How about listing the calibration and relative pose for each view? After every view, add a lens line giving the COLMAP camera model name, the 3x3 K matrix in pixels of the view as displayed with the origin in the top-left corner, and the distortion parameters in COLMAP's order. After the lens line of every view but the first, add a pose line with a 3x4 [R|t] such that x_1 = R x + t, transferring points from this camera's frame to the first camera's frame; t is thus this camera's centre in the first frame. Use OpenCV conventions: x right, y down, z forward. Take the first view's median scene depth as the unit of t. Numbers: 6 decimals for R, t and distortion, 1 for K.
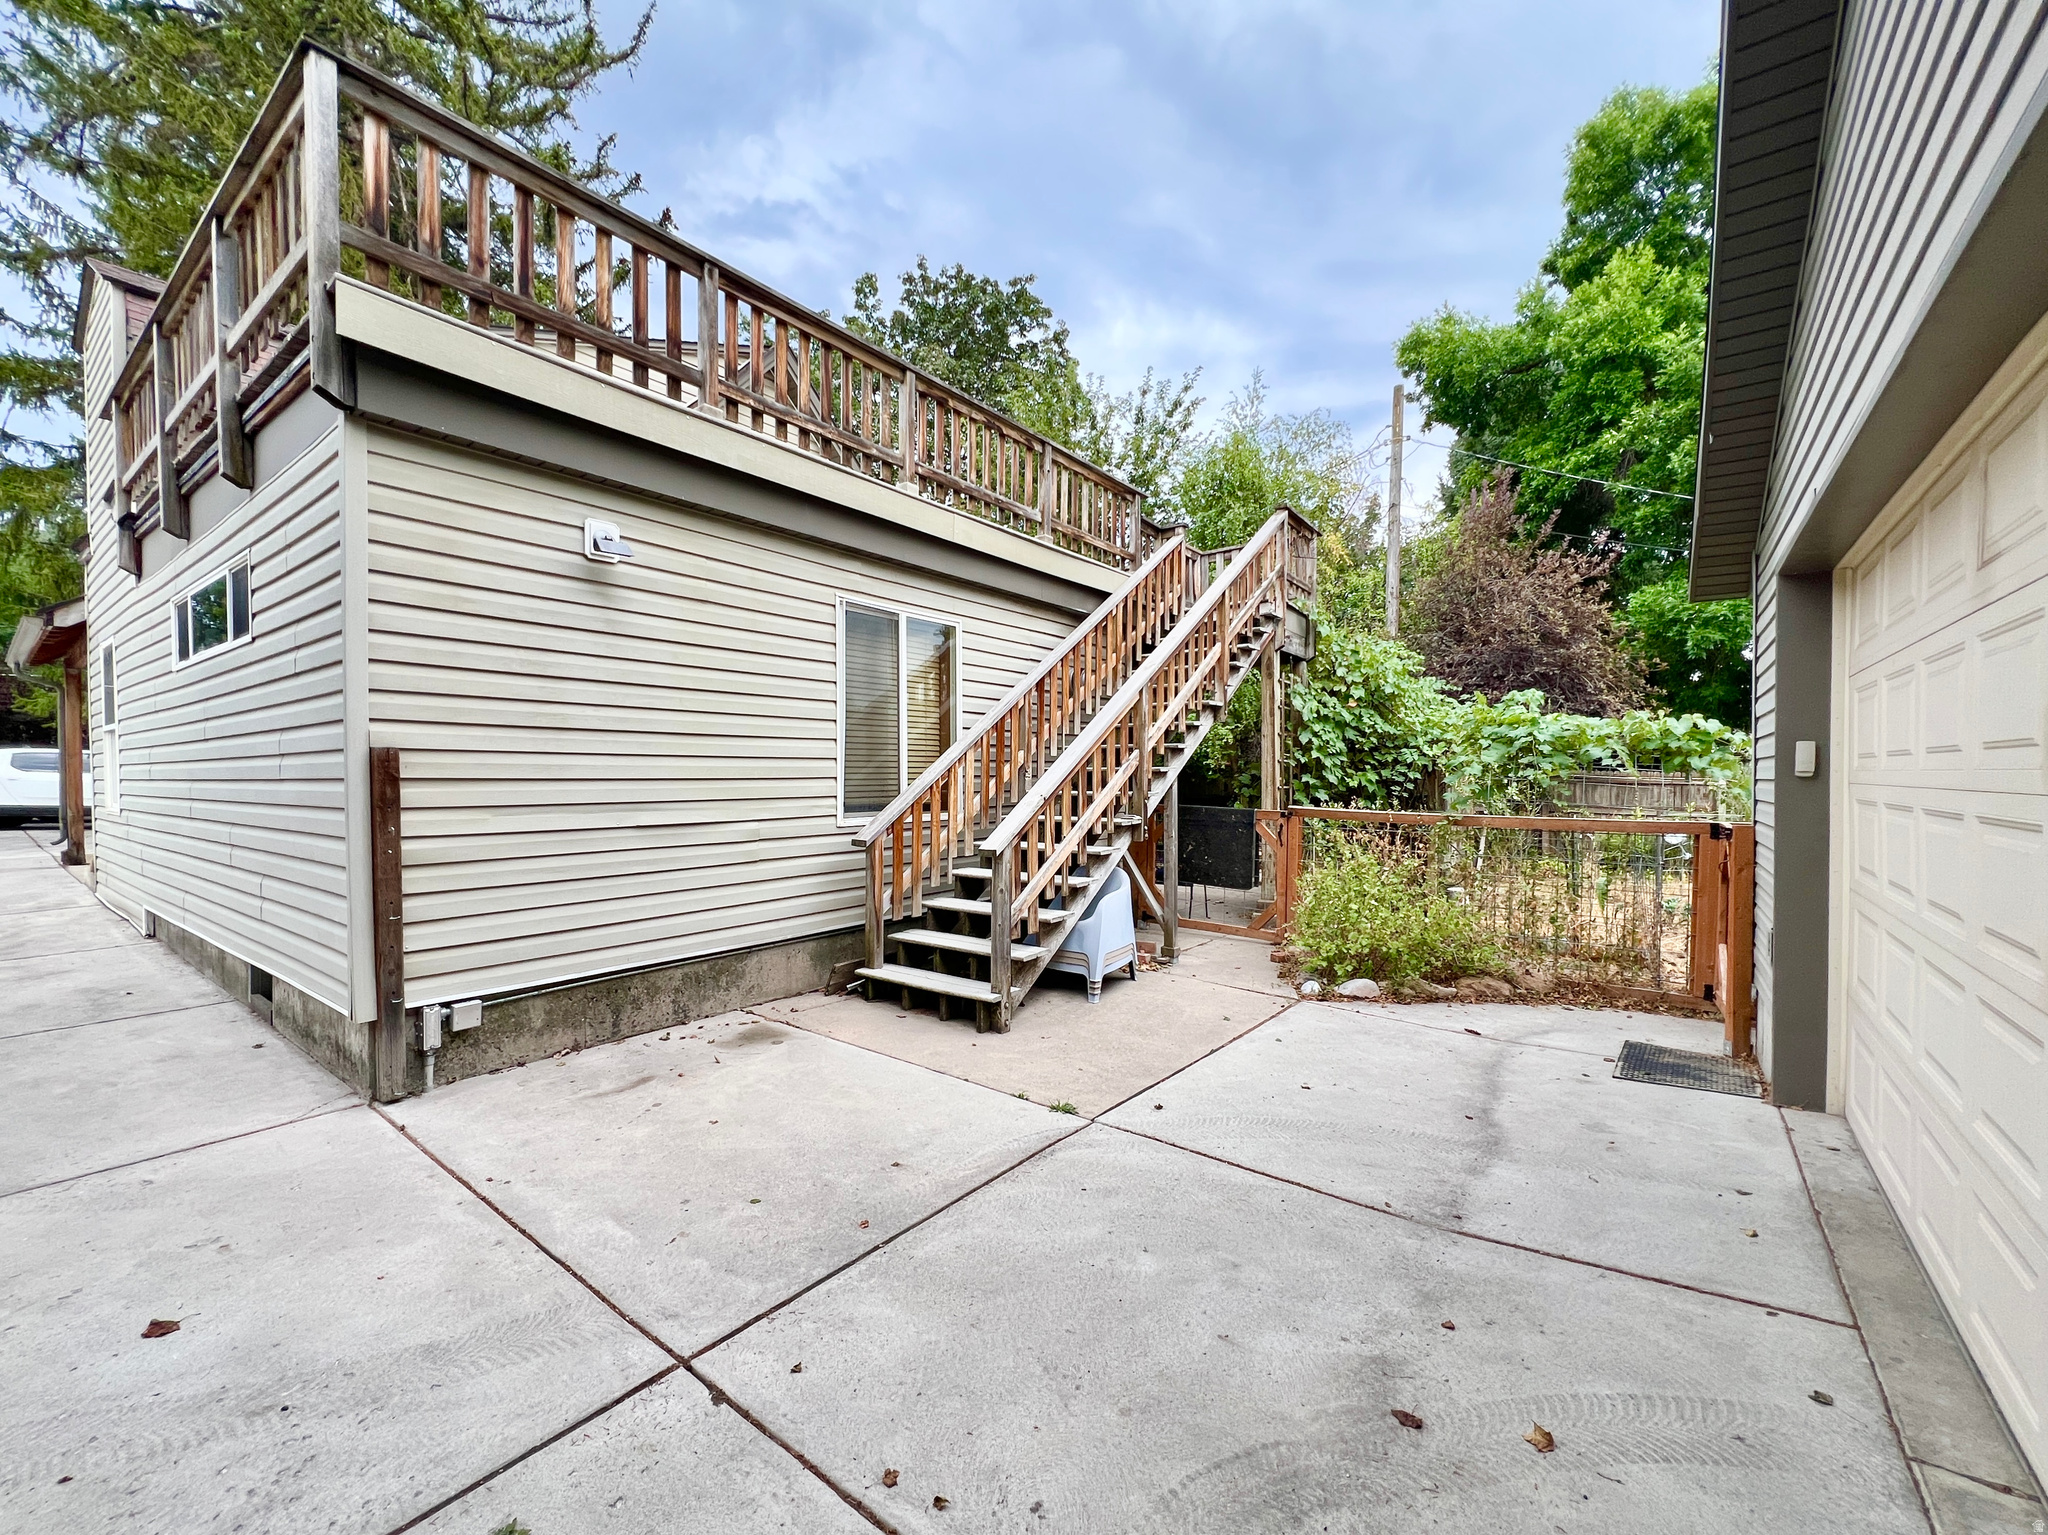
lens RADIAL K [[825.9, 0, 1018.9], [0, 825.9, 794.6], [0, 0, 1]] dist [0.000328, 0.000005]
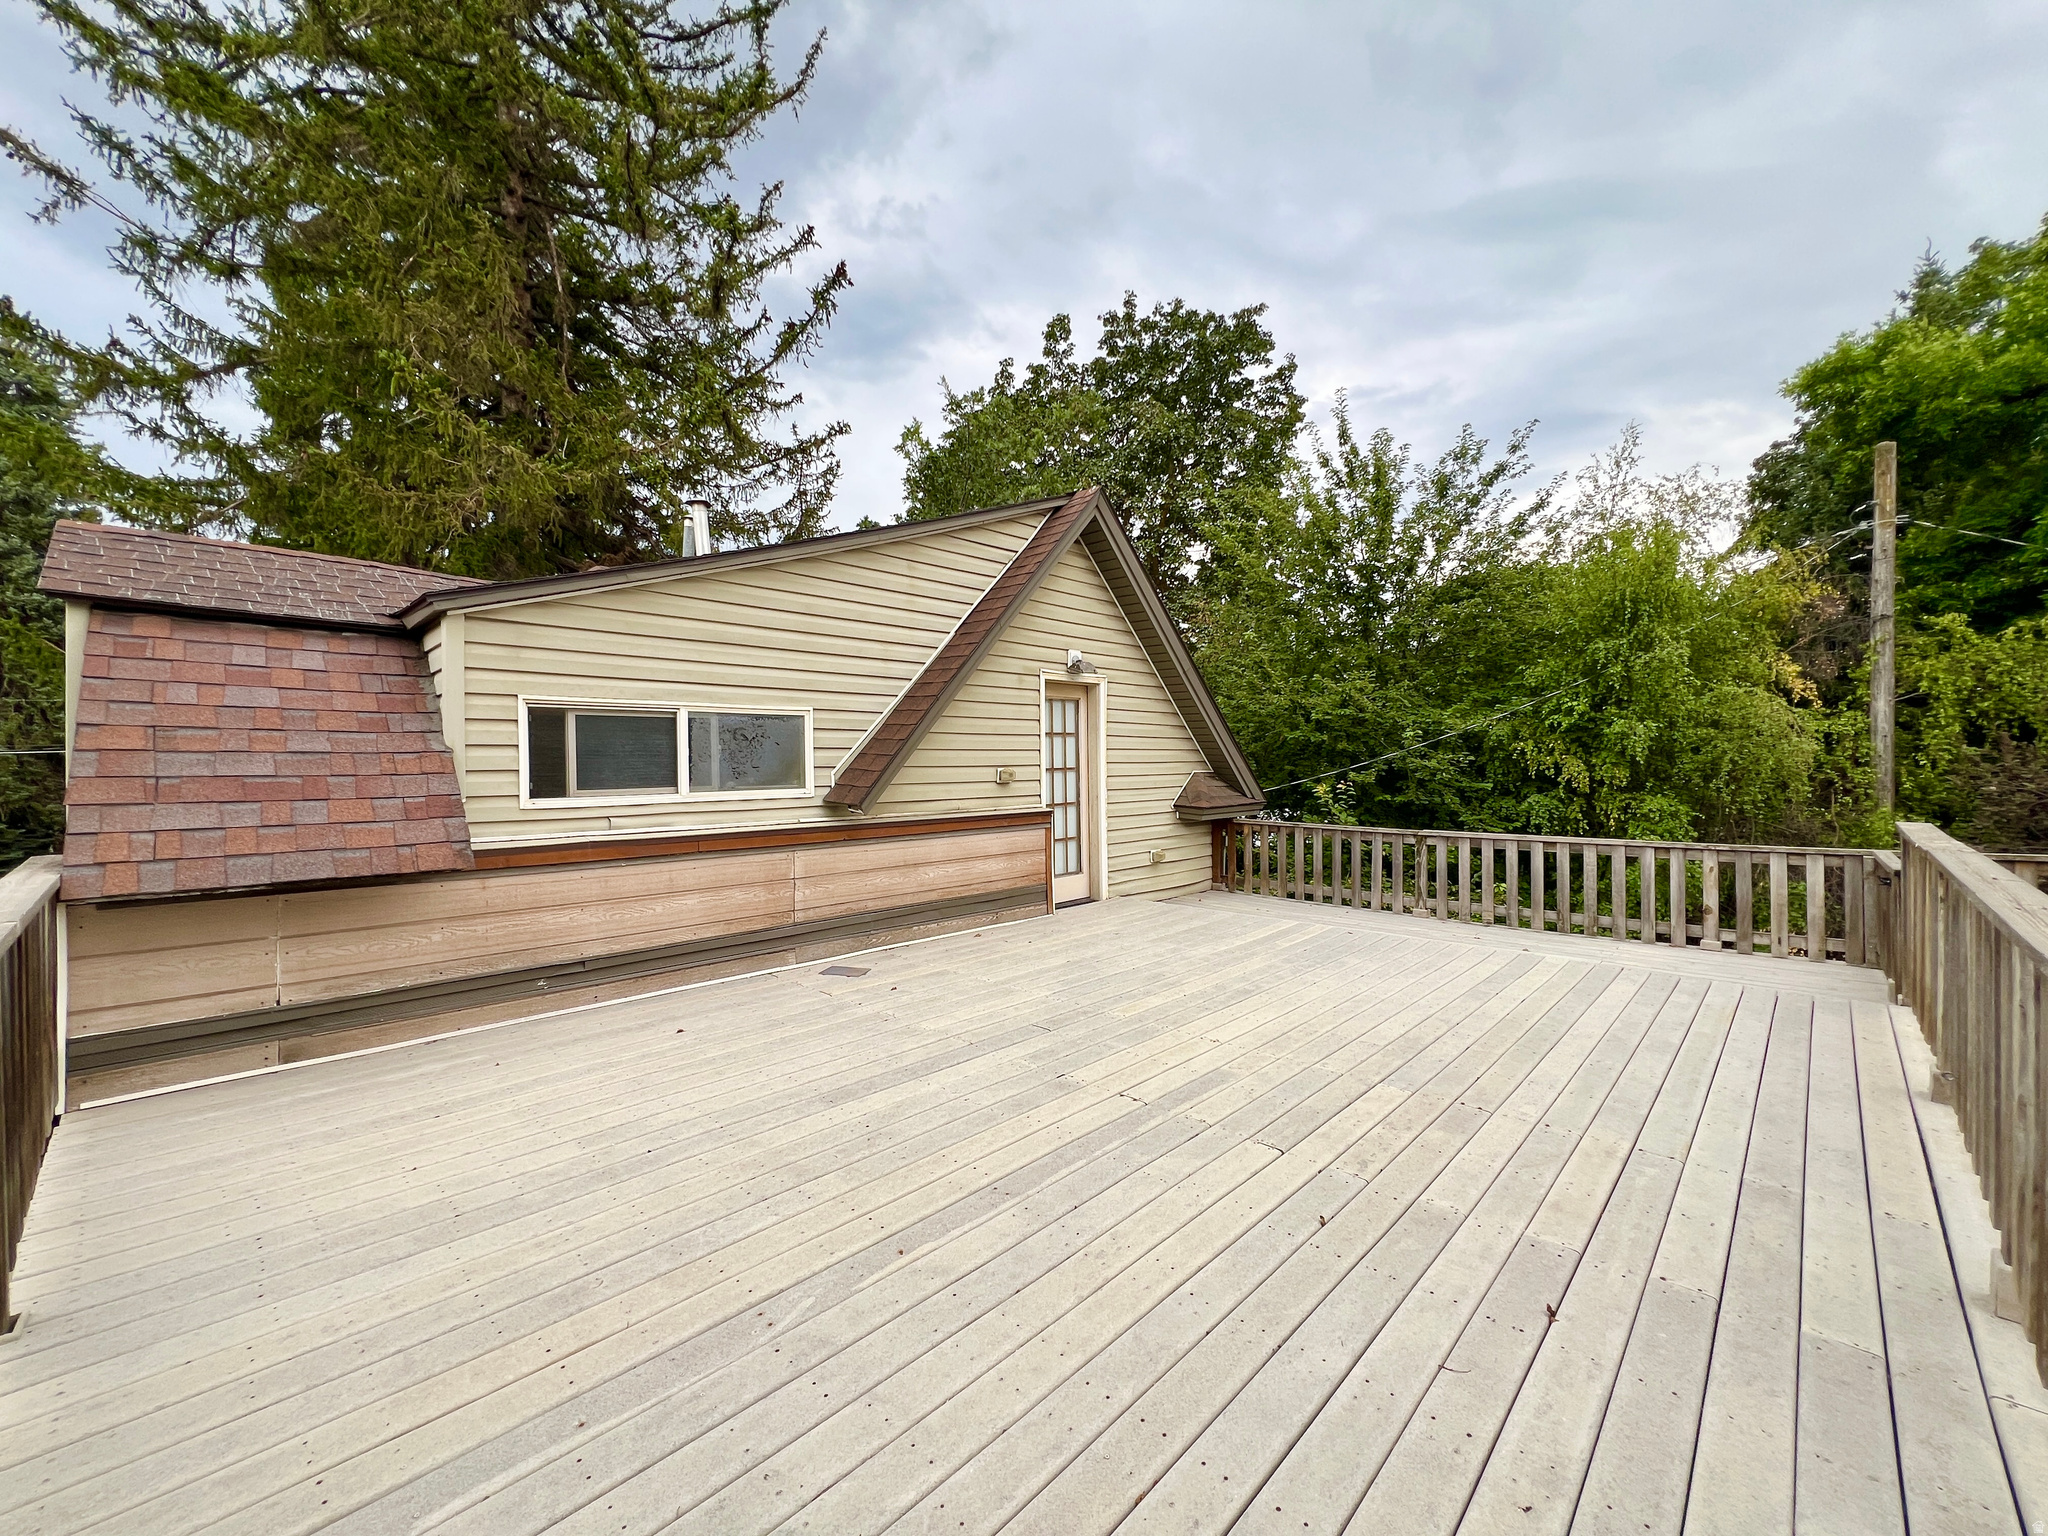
lens RADIAL K [[817.9, 0, 1024.0], [0, 817.9, 768.0], [0, 0, 1]] dist [-0.000784, 0.000225]
pose [[0.993616, -0.008127, -0.112520, -0.161558], [0.006045, 0.999804, -0.018835, -0.183431], [0.112652, 0.018035, 0.993471, 0.204087]]
